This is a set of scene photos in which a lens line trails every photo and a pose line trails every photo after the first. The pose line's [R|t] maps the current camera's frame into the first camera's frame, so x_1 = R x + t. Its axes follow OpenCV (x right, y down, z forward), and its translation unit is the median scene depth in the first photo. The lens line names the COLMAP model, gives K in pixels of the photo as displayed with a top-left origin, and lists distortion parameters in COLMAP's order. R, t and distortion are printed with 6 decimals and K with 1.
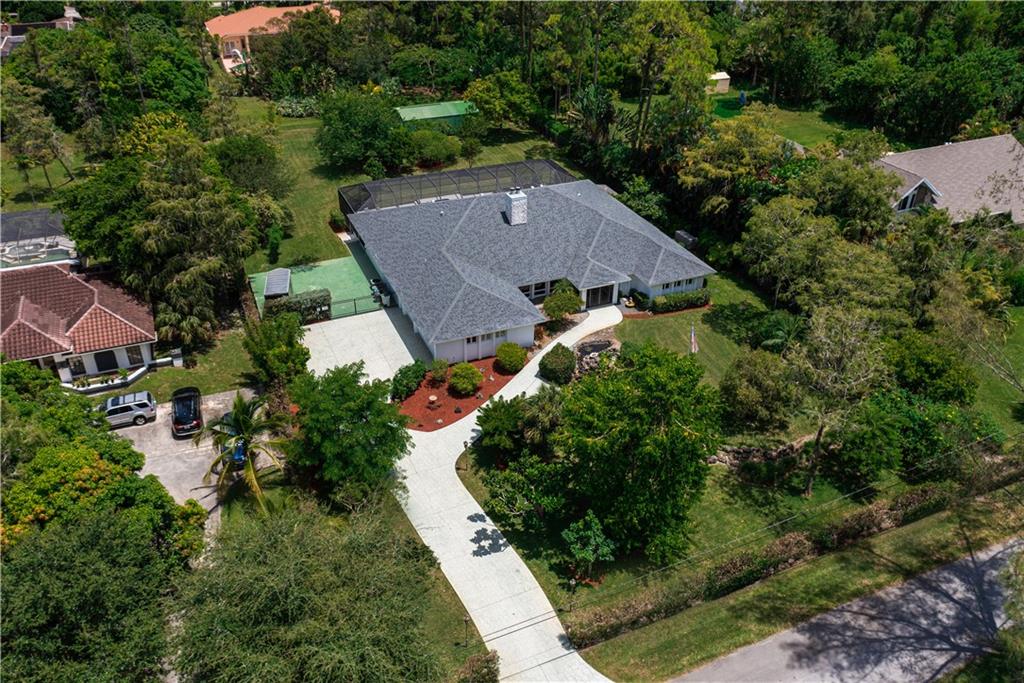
lens RADIAL K [[826.2, 0, 512.0], [0, 826.2, 341.5], [0, 0, 1]] dist [0.003688, 0.001526]
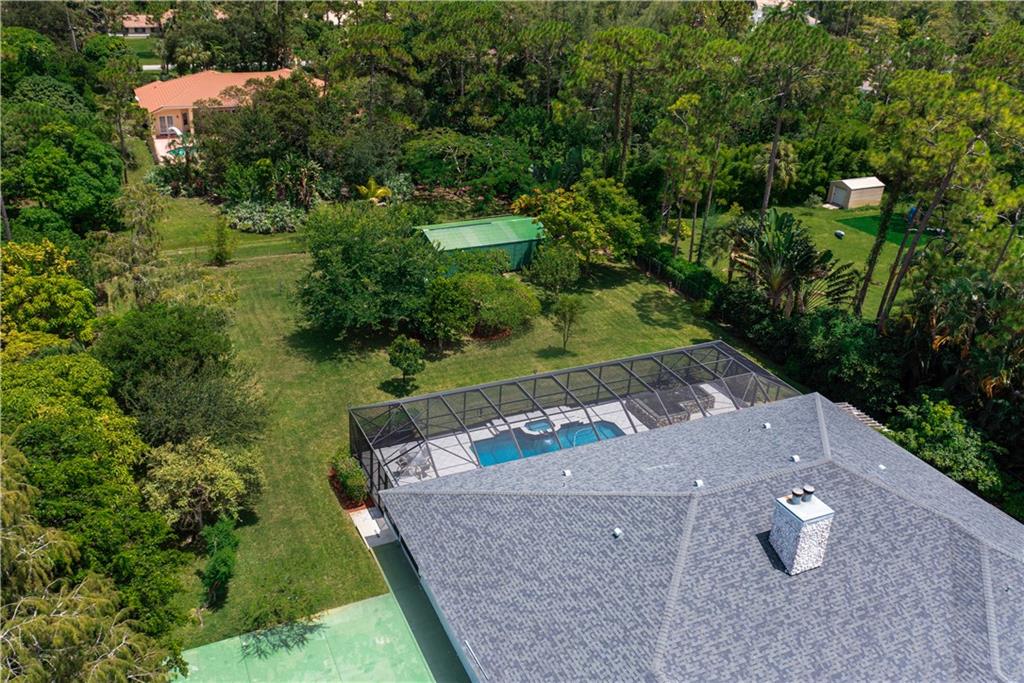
lens RADIAL K [[864.5, 0, 488.2], [0, 864.5, 309.9], [0, 0, 1]] dist [0.000495, -0.000258]
pose [[0.999296, 0.017886, 0.032981, -0.115277], [-0.013622, 0.992033, -0.125243, -0.145343], [-0.034959, 0.124705, 0.991578, 0.367065]]
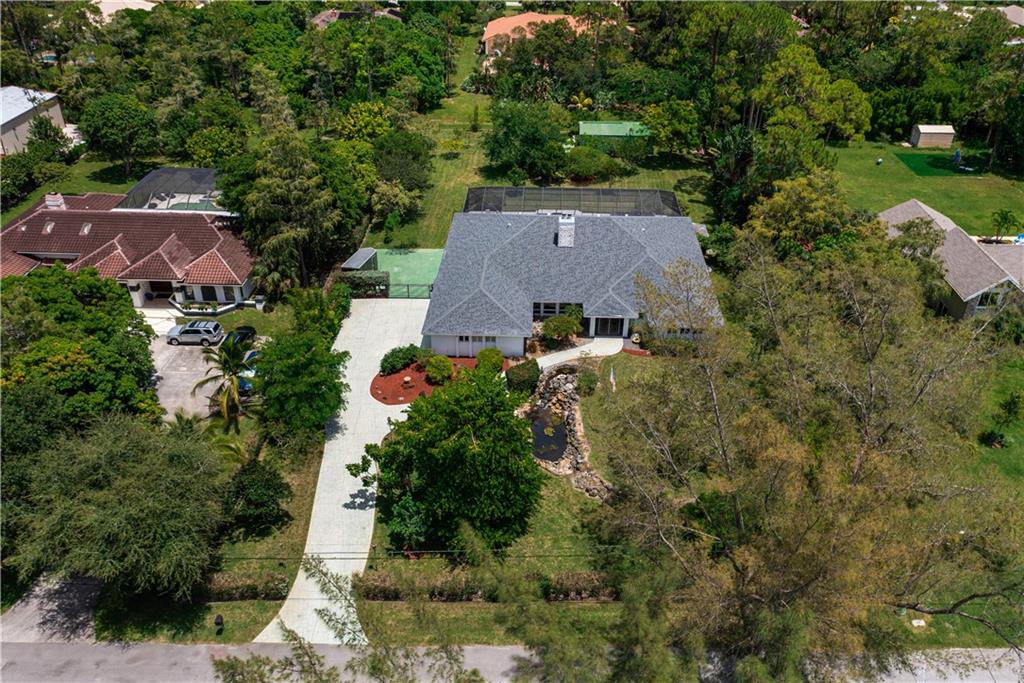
lens RADIAL K [[785.8, 0, 532.6], [0, 785.8, 388.7], [0, 0, 1]] dist [-0.002239, 0.000142]
pose [[0.910510, 0.239079, -0.337362, 0.243580], [-0.215123, 0.970675, 0.107293, -0.041743], [0.353120, -0.025117, 0.935241, 0.005979]]
